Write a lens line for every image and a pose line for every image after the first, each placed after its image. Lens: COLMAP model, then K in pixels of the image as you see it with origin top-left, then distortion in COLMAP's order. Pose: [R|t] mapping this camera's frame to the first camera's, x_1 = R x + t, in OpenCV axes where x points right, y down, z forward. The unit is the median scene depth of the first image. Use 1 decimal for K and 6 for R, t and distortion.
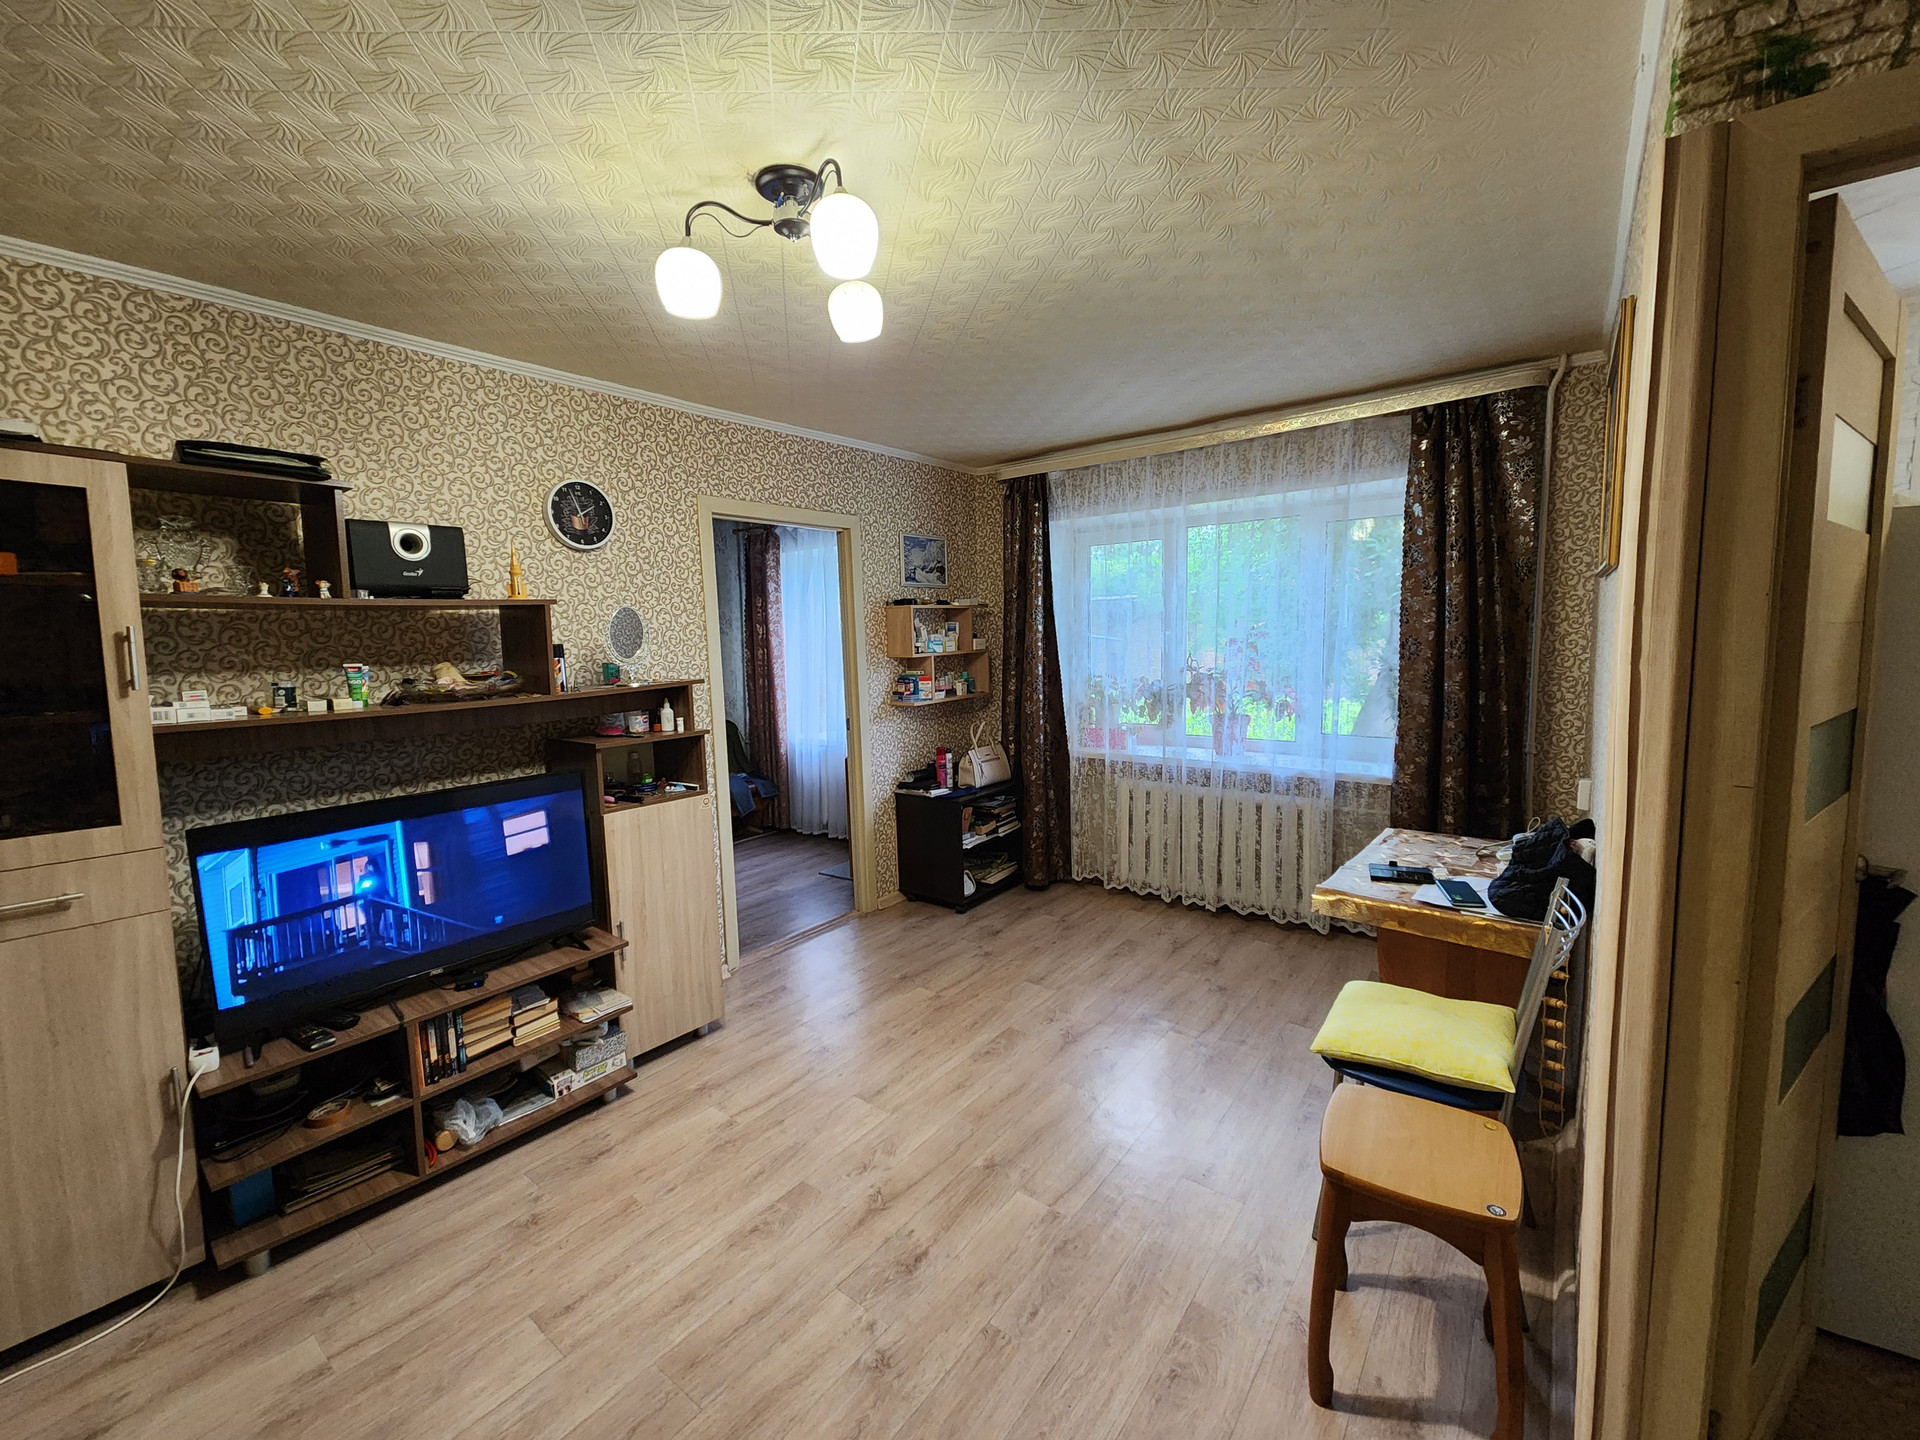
lens RADIAL K [[778.4, 0, 966.3], [0, 778.4, 707.1], [0, 0, 1]] dist [0.010032, -0.006049]
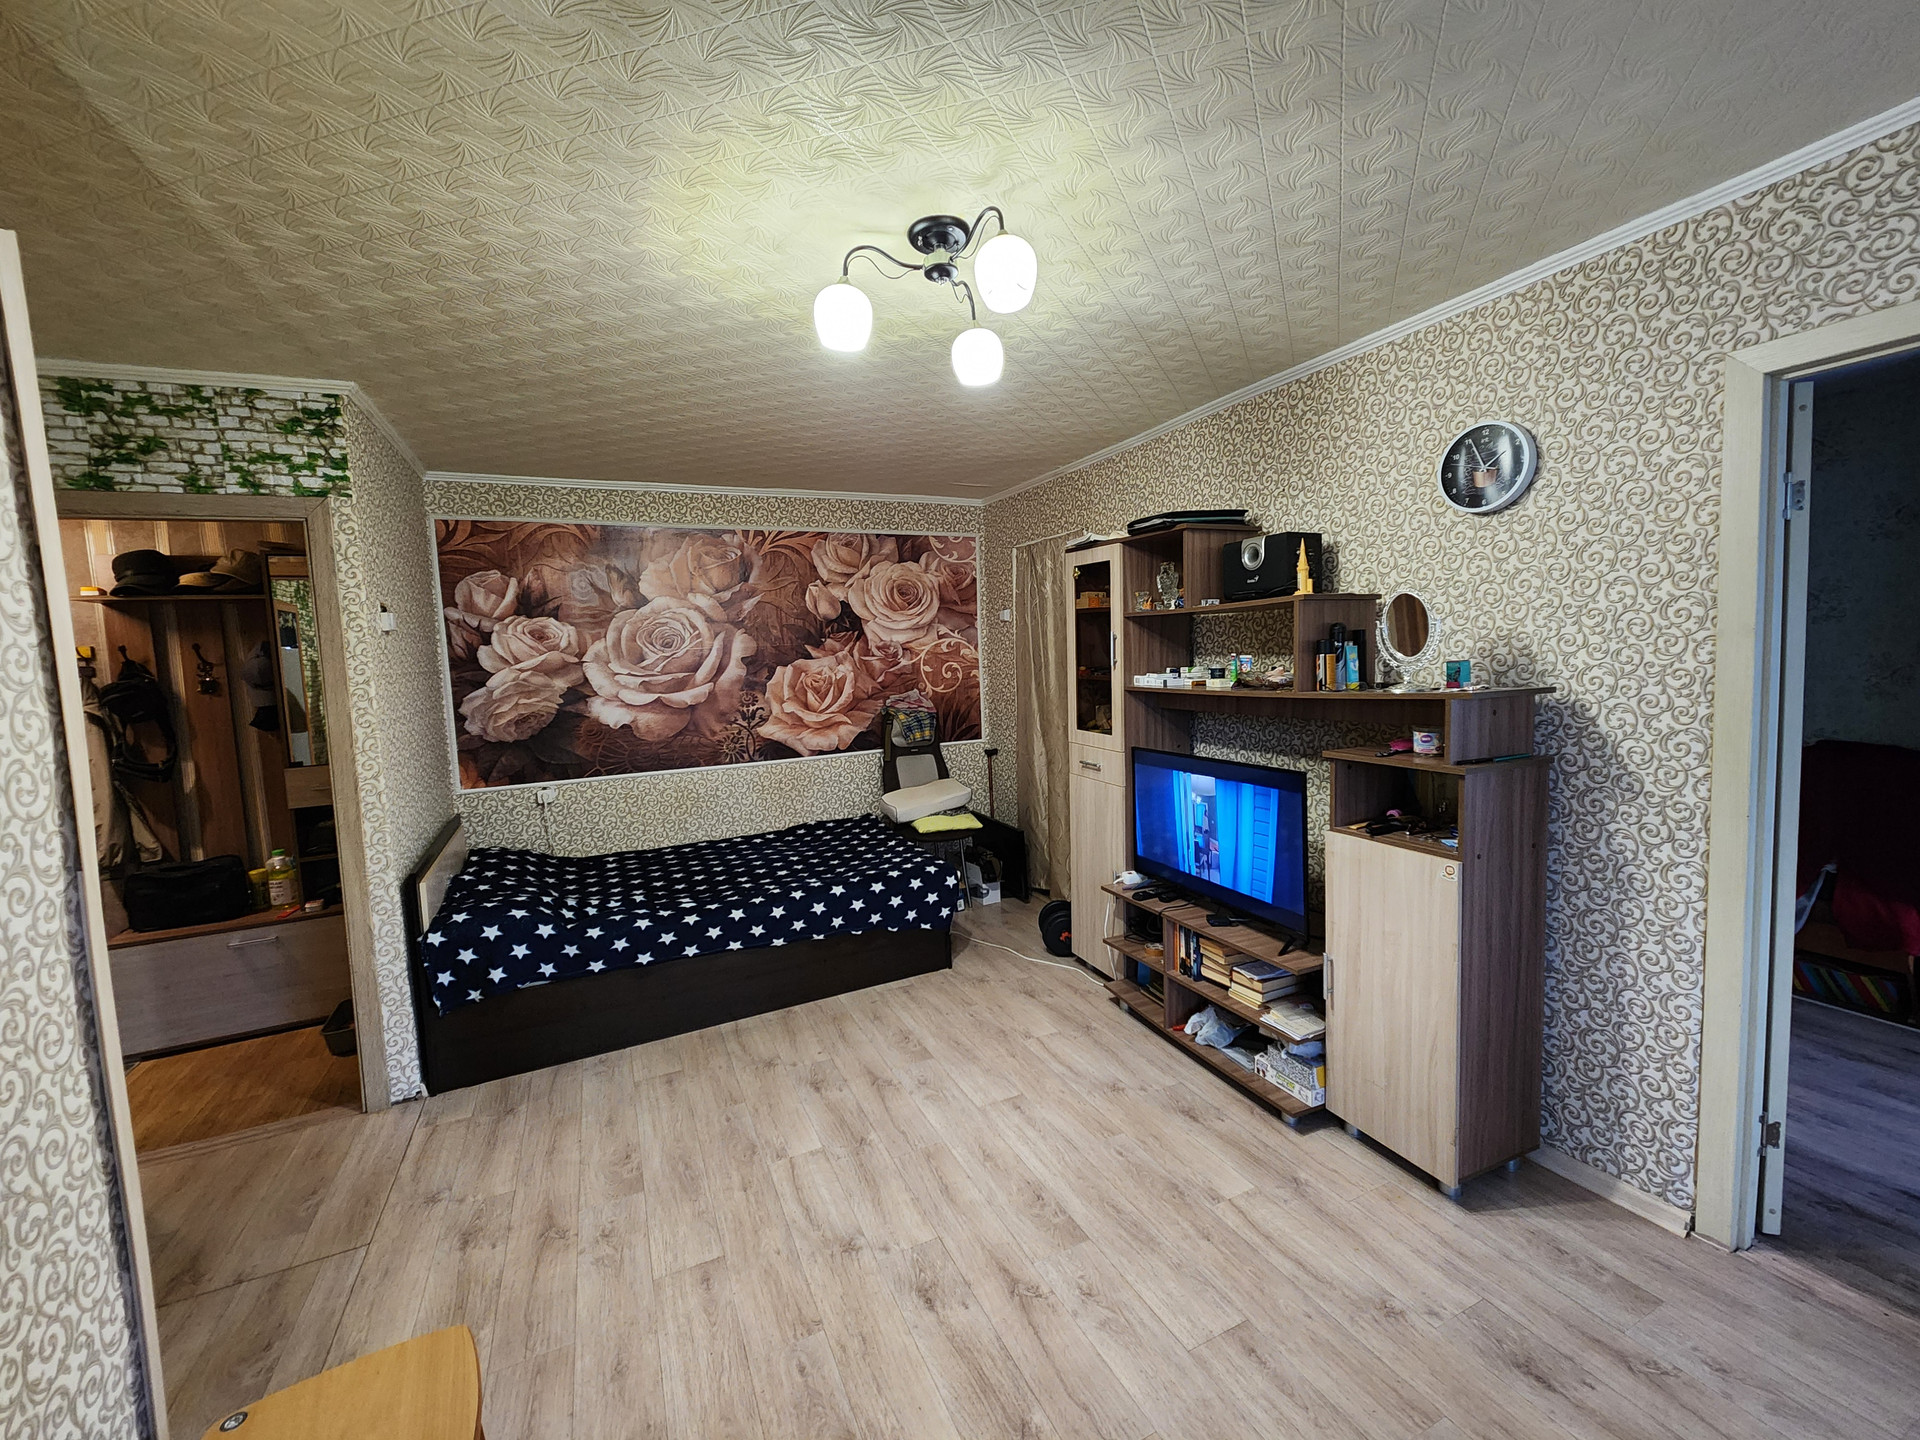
lens RADIAL K [[778.4, 0, 966.3], [0, 778.4, 707.1], [0, 0, 1]] dist [0.010032, -0.006049]
pose [[-0.454088, 0.106988, -0.884510, 0.564941], [-0.035953, 0.989755, 0.138176, -0.125694], [0.890231, 0.094544, -0.445589, 1.143693]]
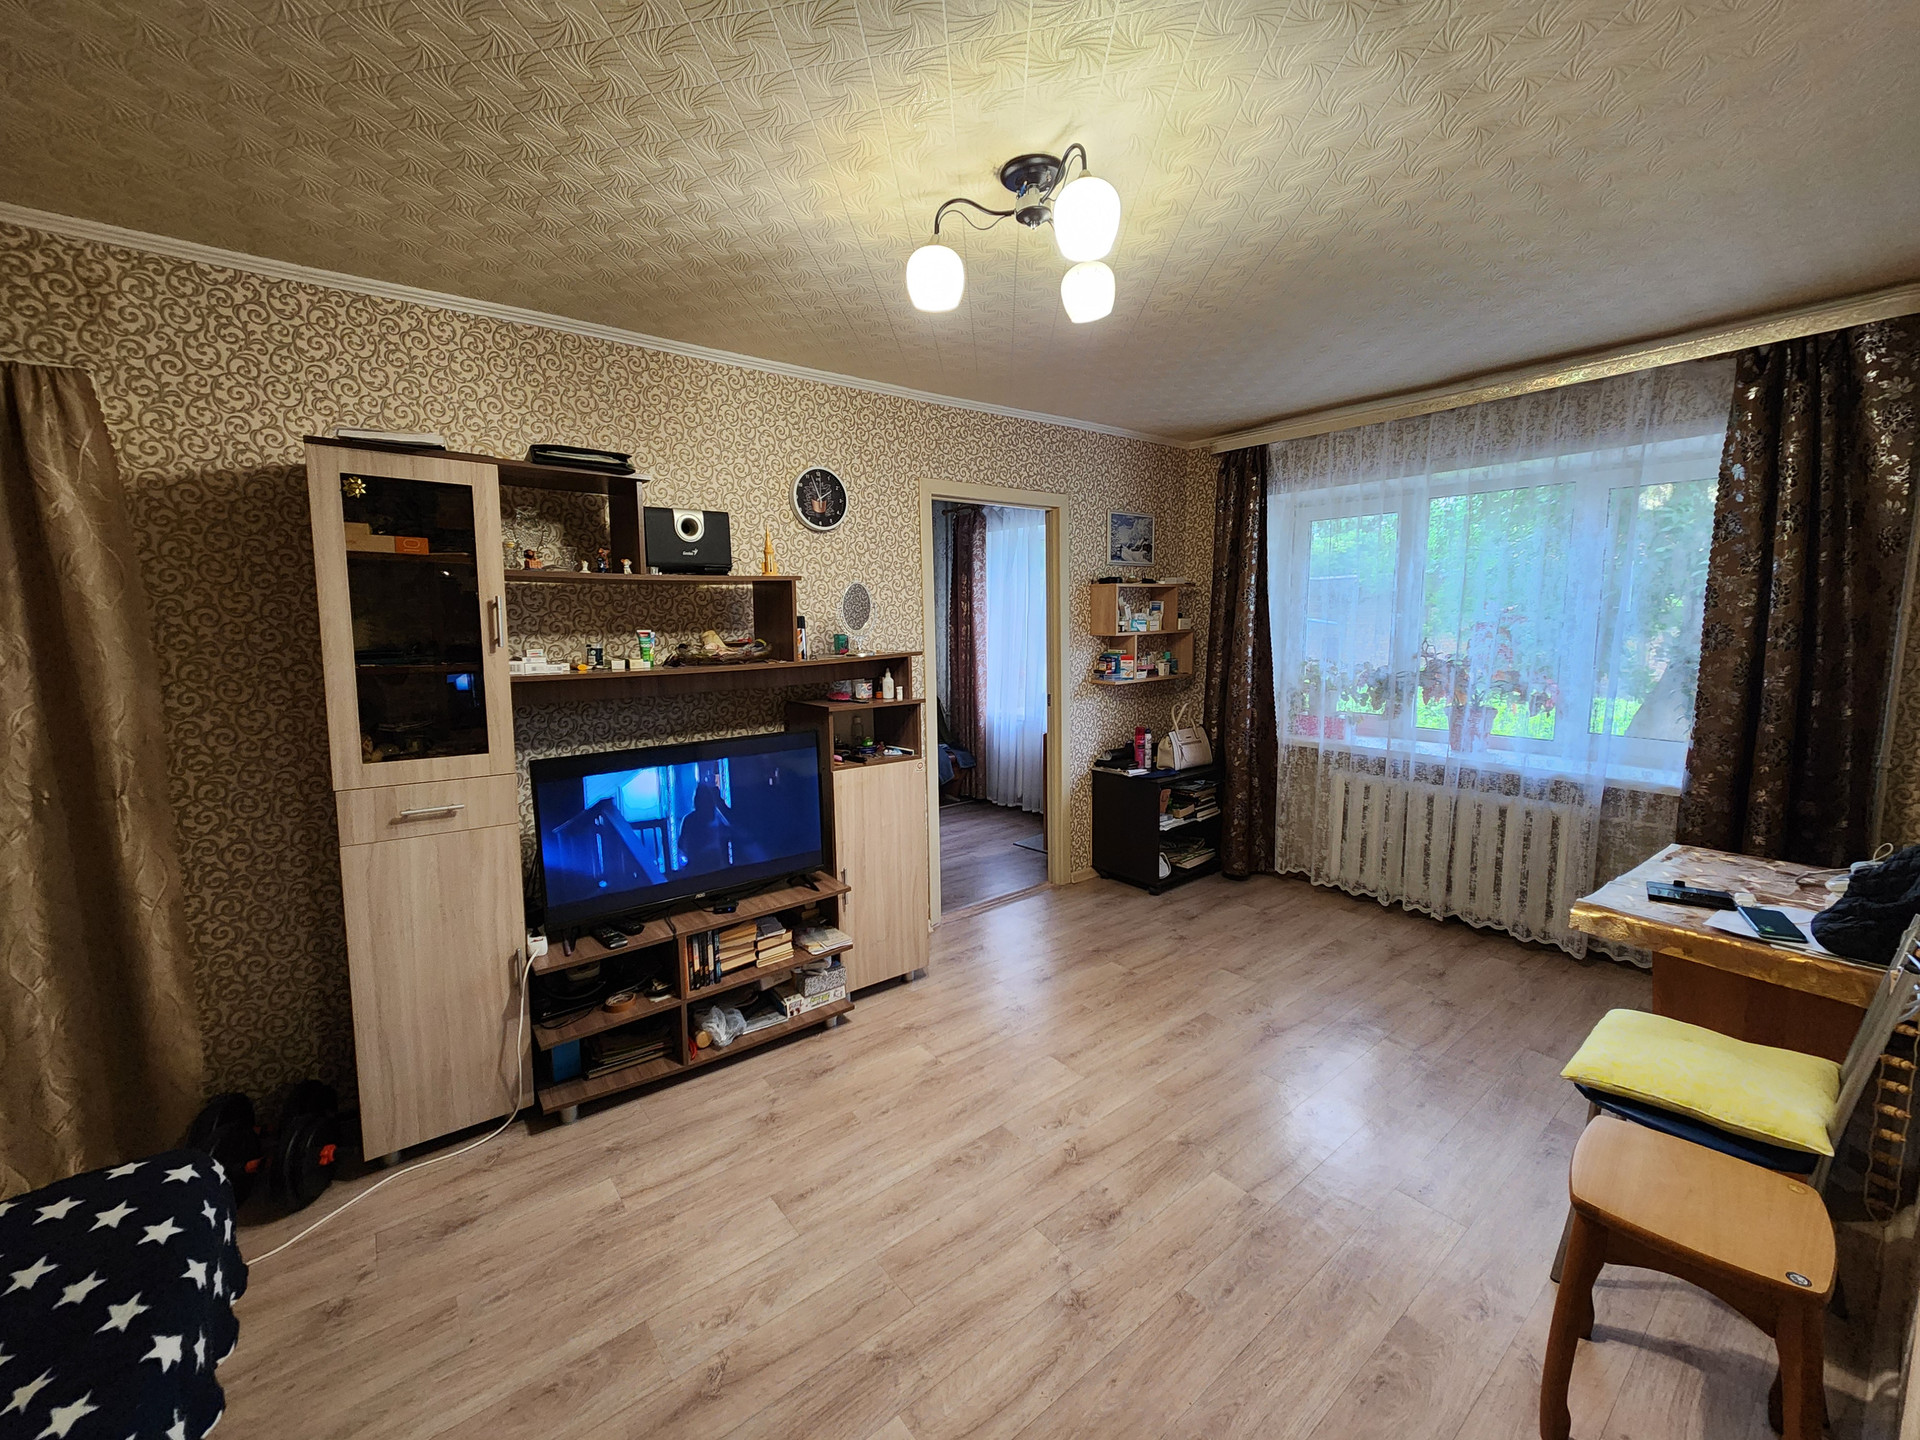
lens RADIAL K [[778.4, 0, 966.3], [0, 778.4, 707.1], [0, 0, 1]] dist [0.010032, -0.006049]
pose [[0.970401, 0.042338, -0.237757, -0.025506], [-0.036148, 0.998886, 0.030338, 0.007197], [0.238777, -0.020845, 0.970851, -0.029680]]
